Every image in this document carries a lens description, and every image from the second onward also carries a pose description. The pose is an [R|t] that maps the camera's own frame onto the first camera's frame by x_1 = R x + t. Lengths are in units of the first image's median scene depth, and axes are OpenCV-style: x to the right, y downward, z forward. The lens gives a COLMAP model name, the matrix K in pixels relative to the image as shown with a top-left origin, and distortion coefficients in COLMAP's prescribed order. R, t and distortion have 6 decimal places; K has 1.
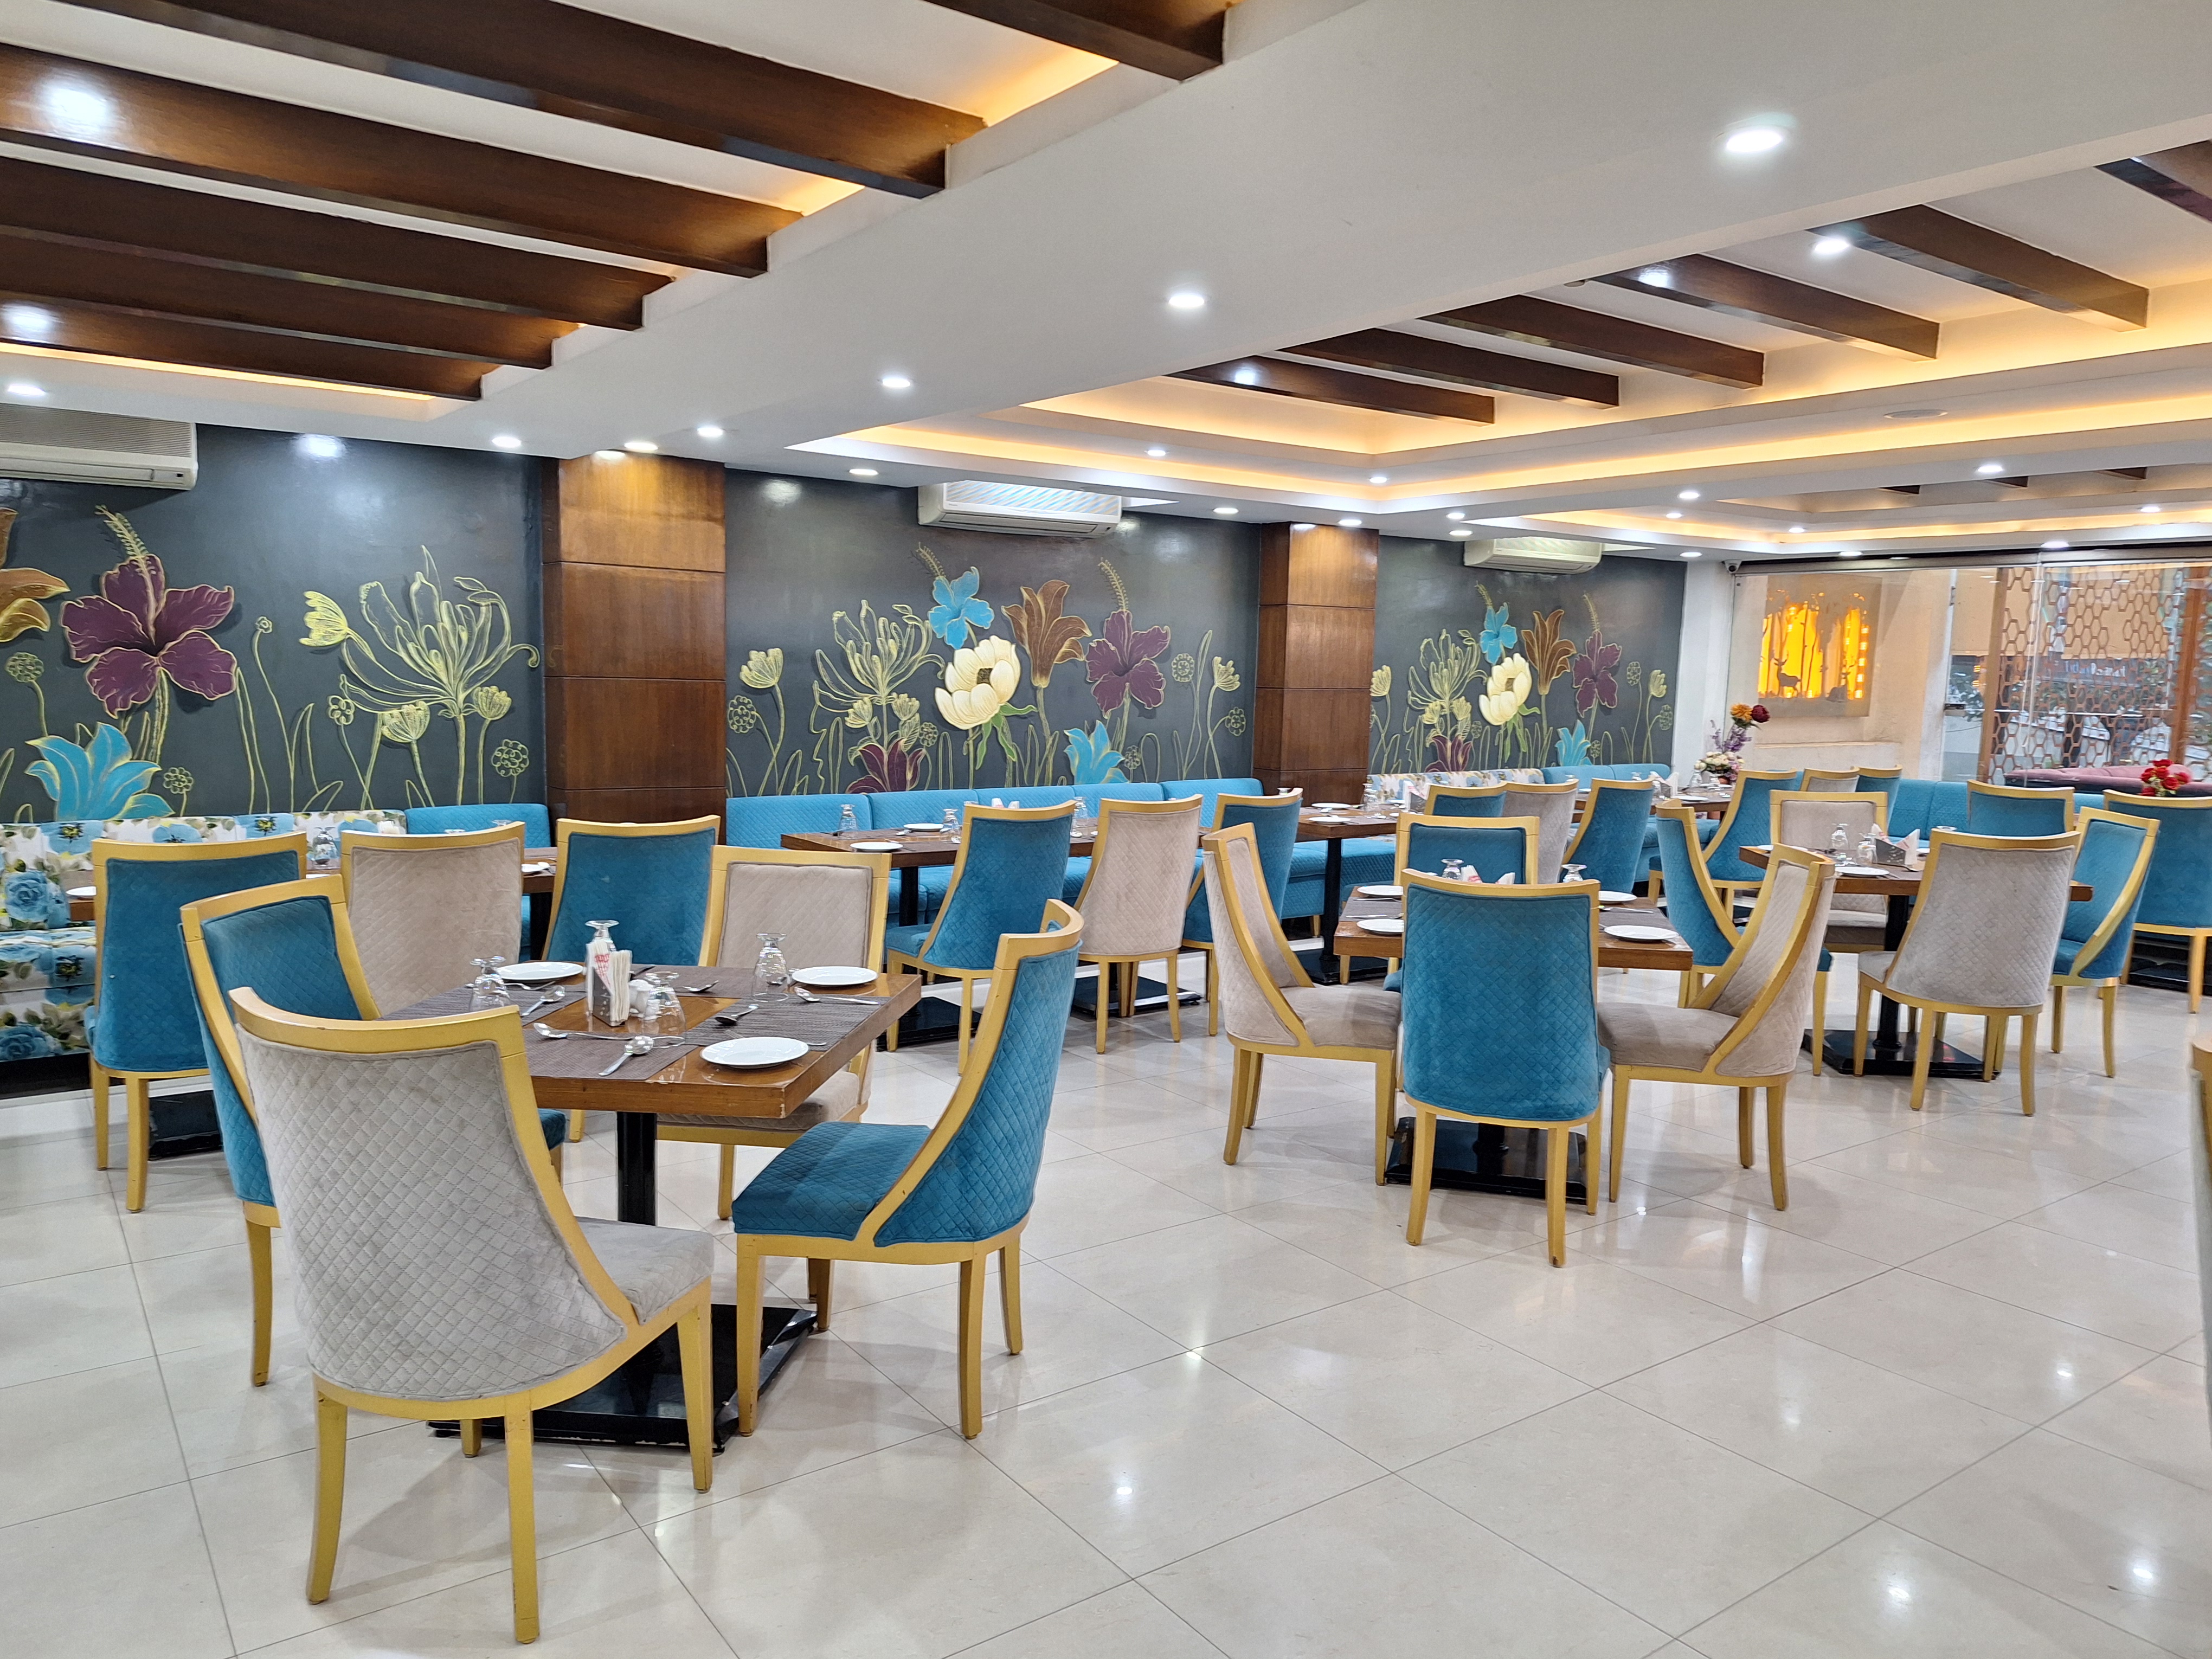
lens RADIAL K [[1551.1, 0, 1110.5], [0, 1551.1, 831.8], [0, 0, 1]] dist [0.141499, -0.212373]
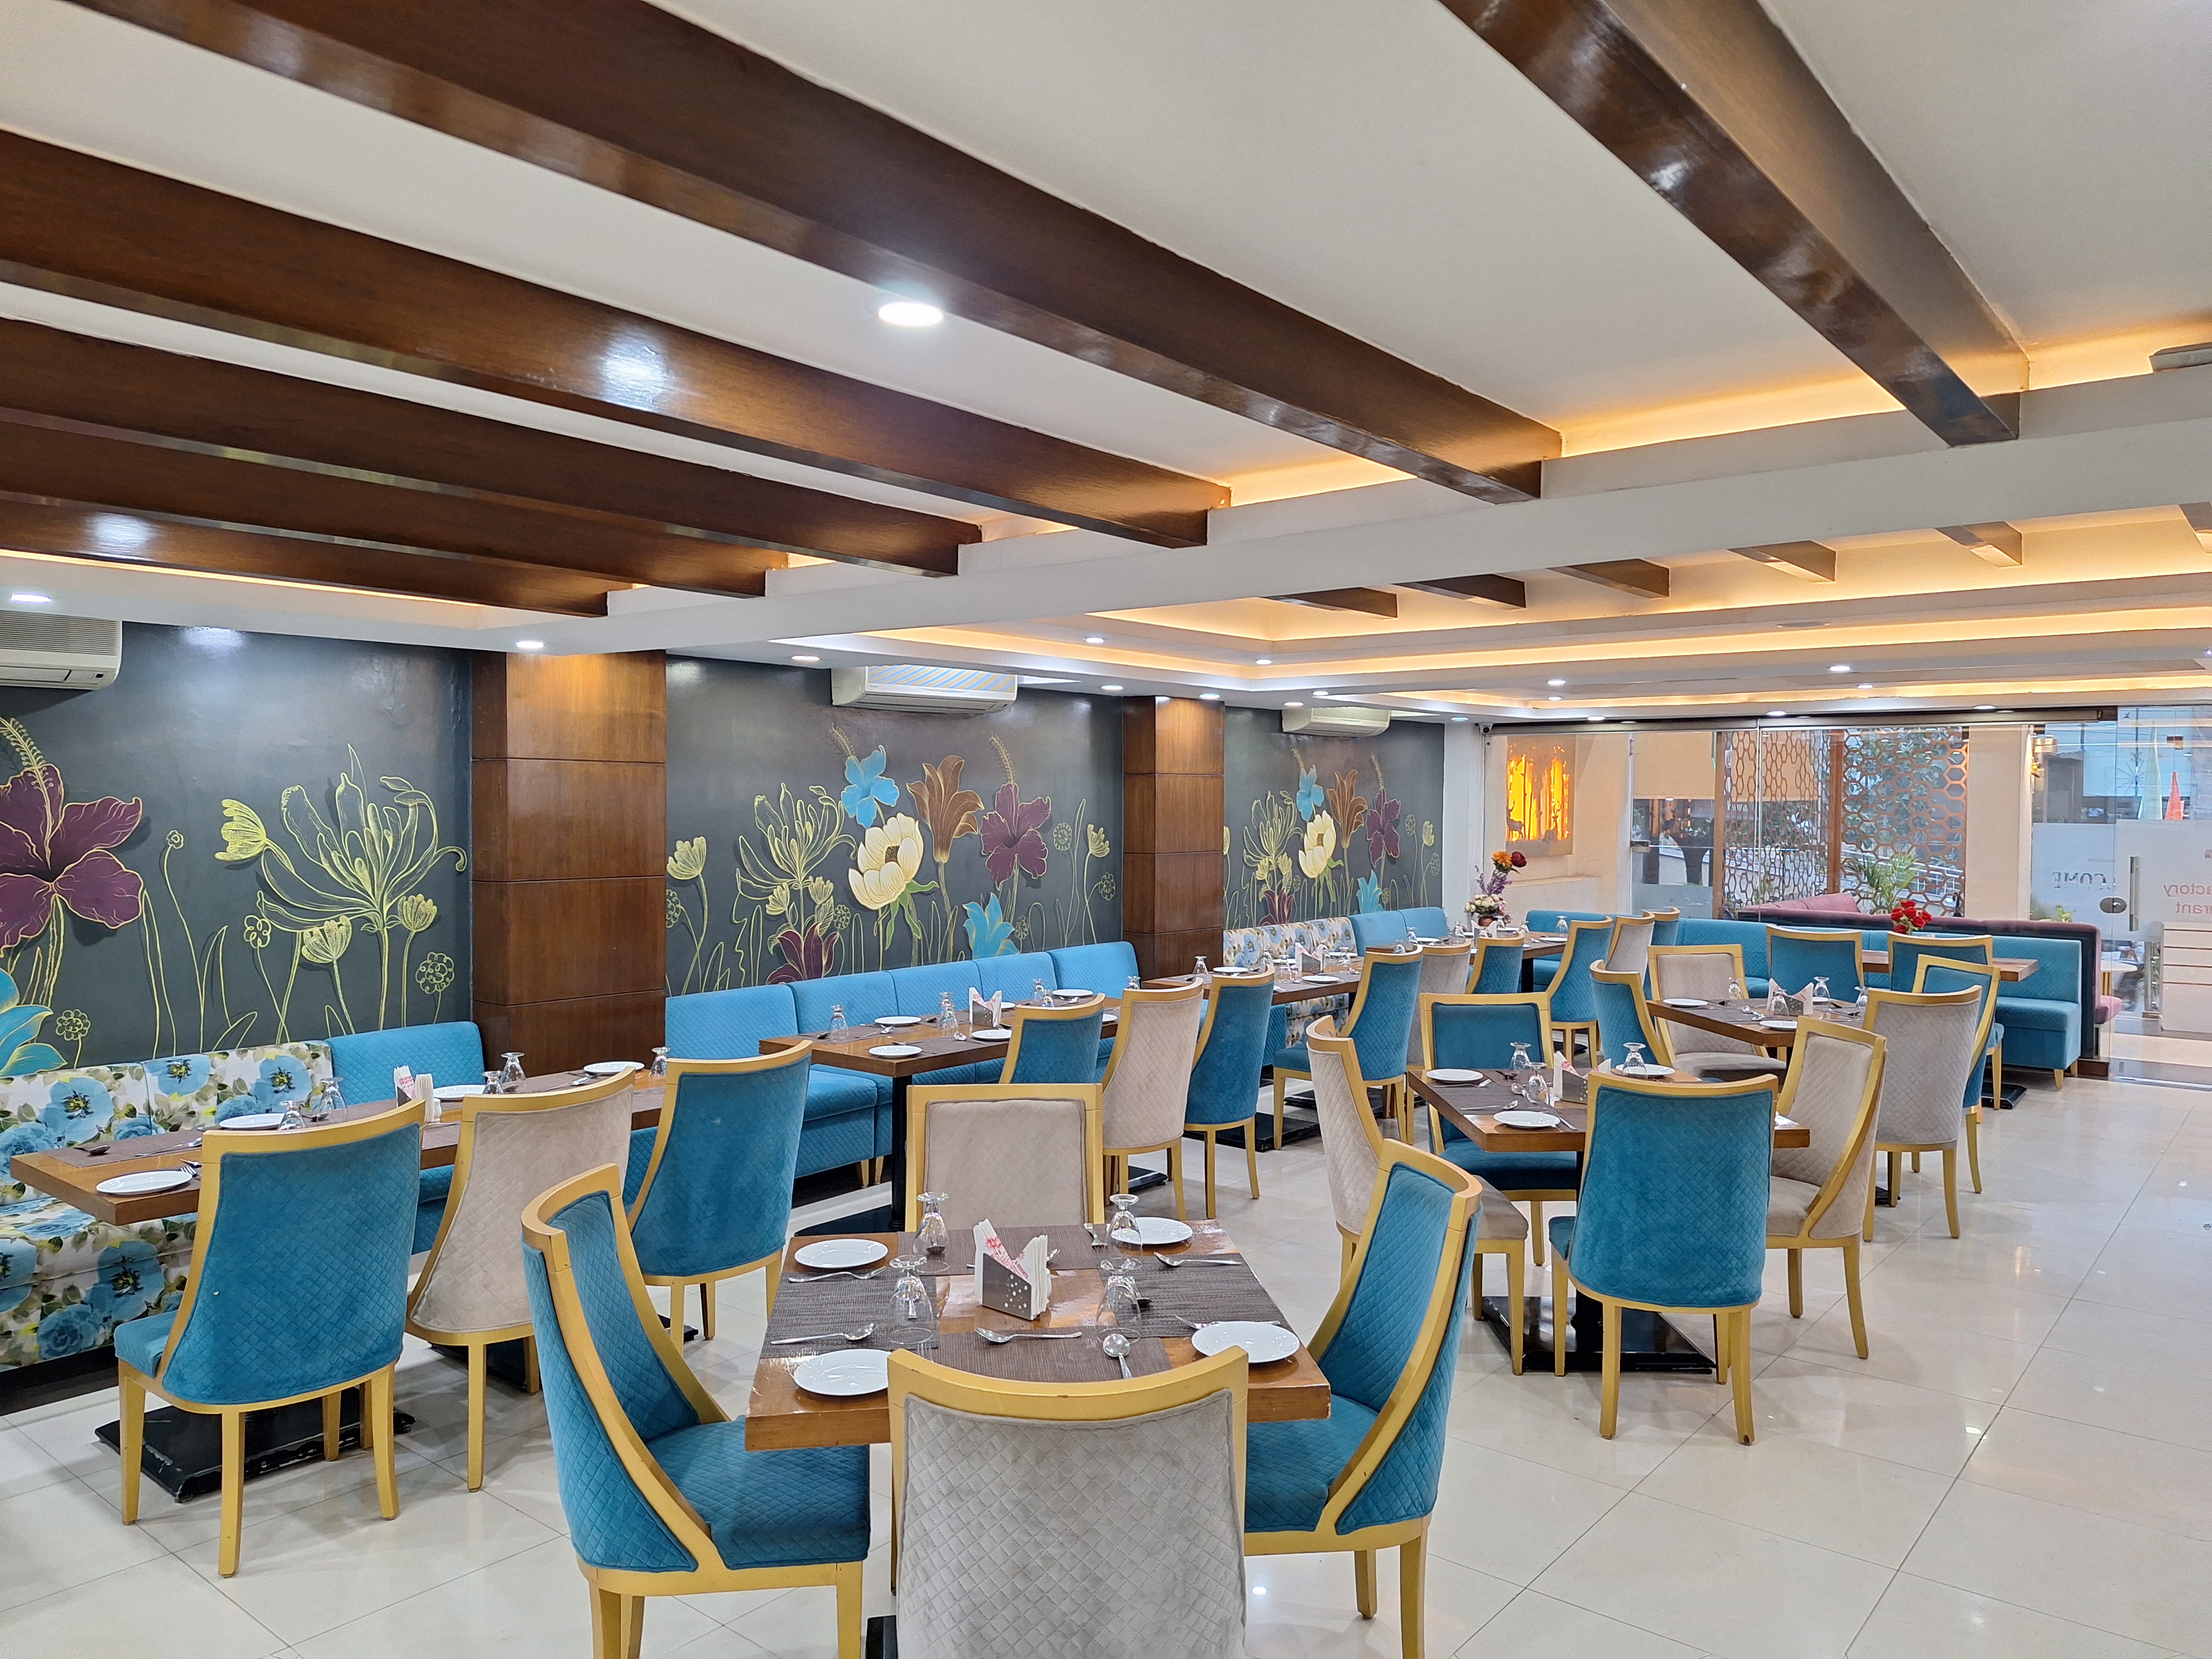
lens RADIAL K [[1534.2, 0, 1110.3], [0, 1534.2, 821.8], [0, 0, 1]] dist [0.104489, -0.122381]
pose [[0.969189, -0.022654, 0.245273, -0.195710], [0.043958, 0.995684, -0.081736, -0.037366], [-0.242363, 0.089999, 0.966002, 0.029273]]
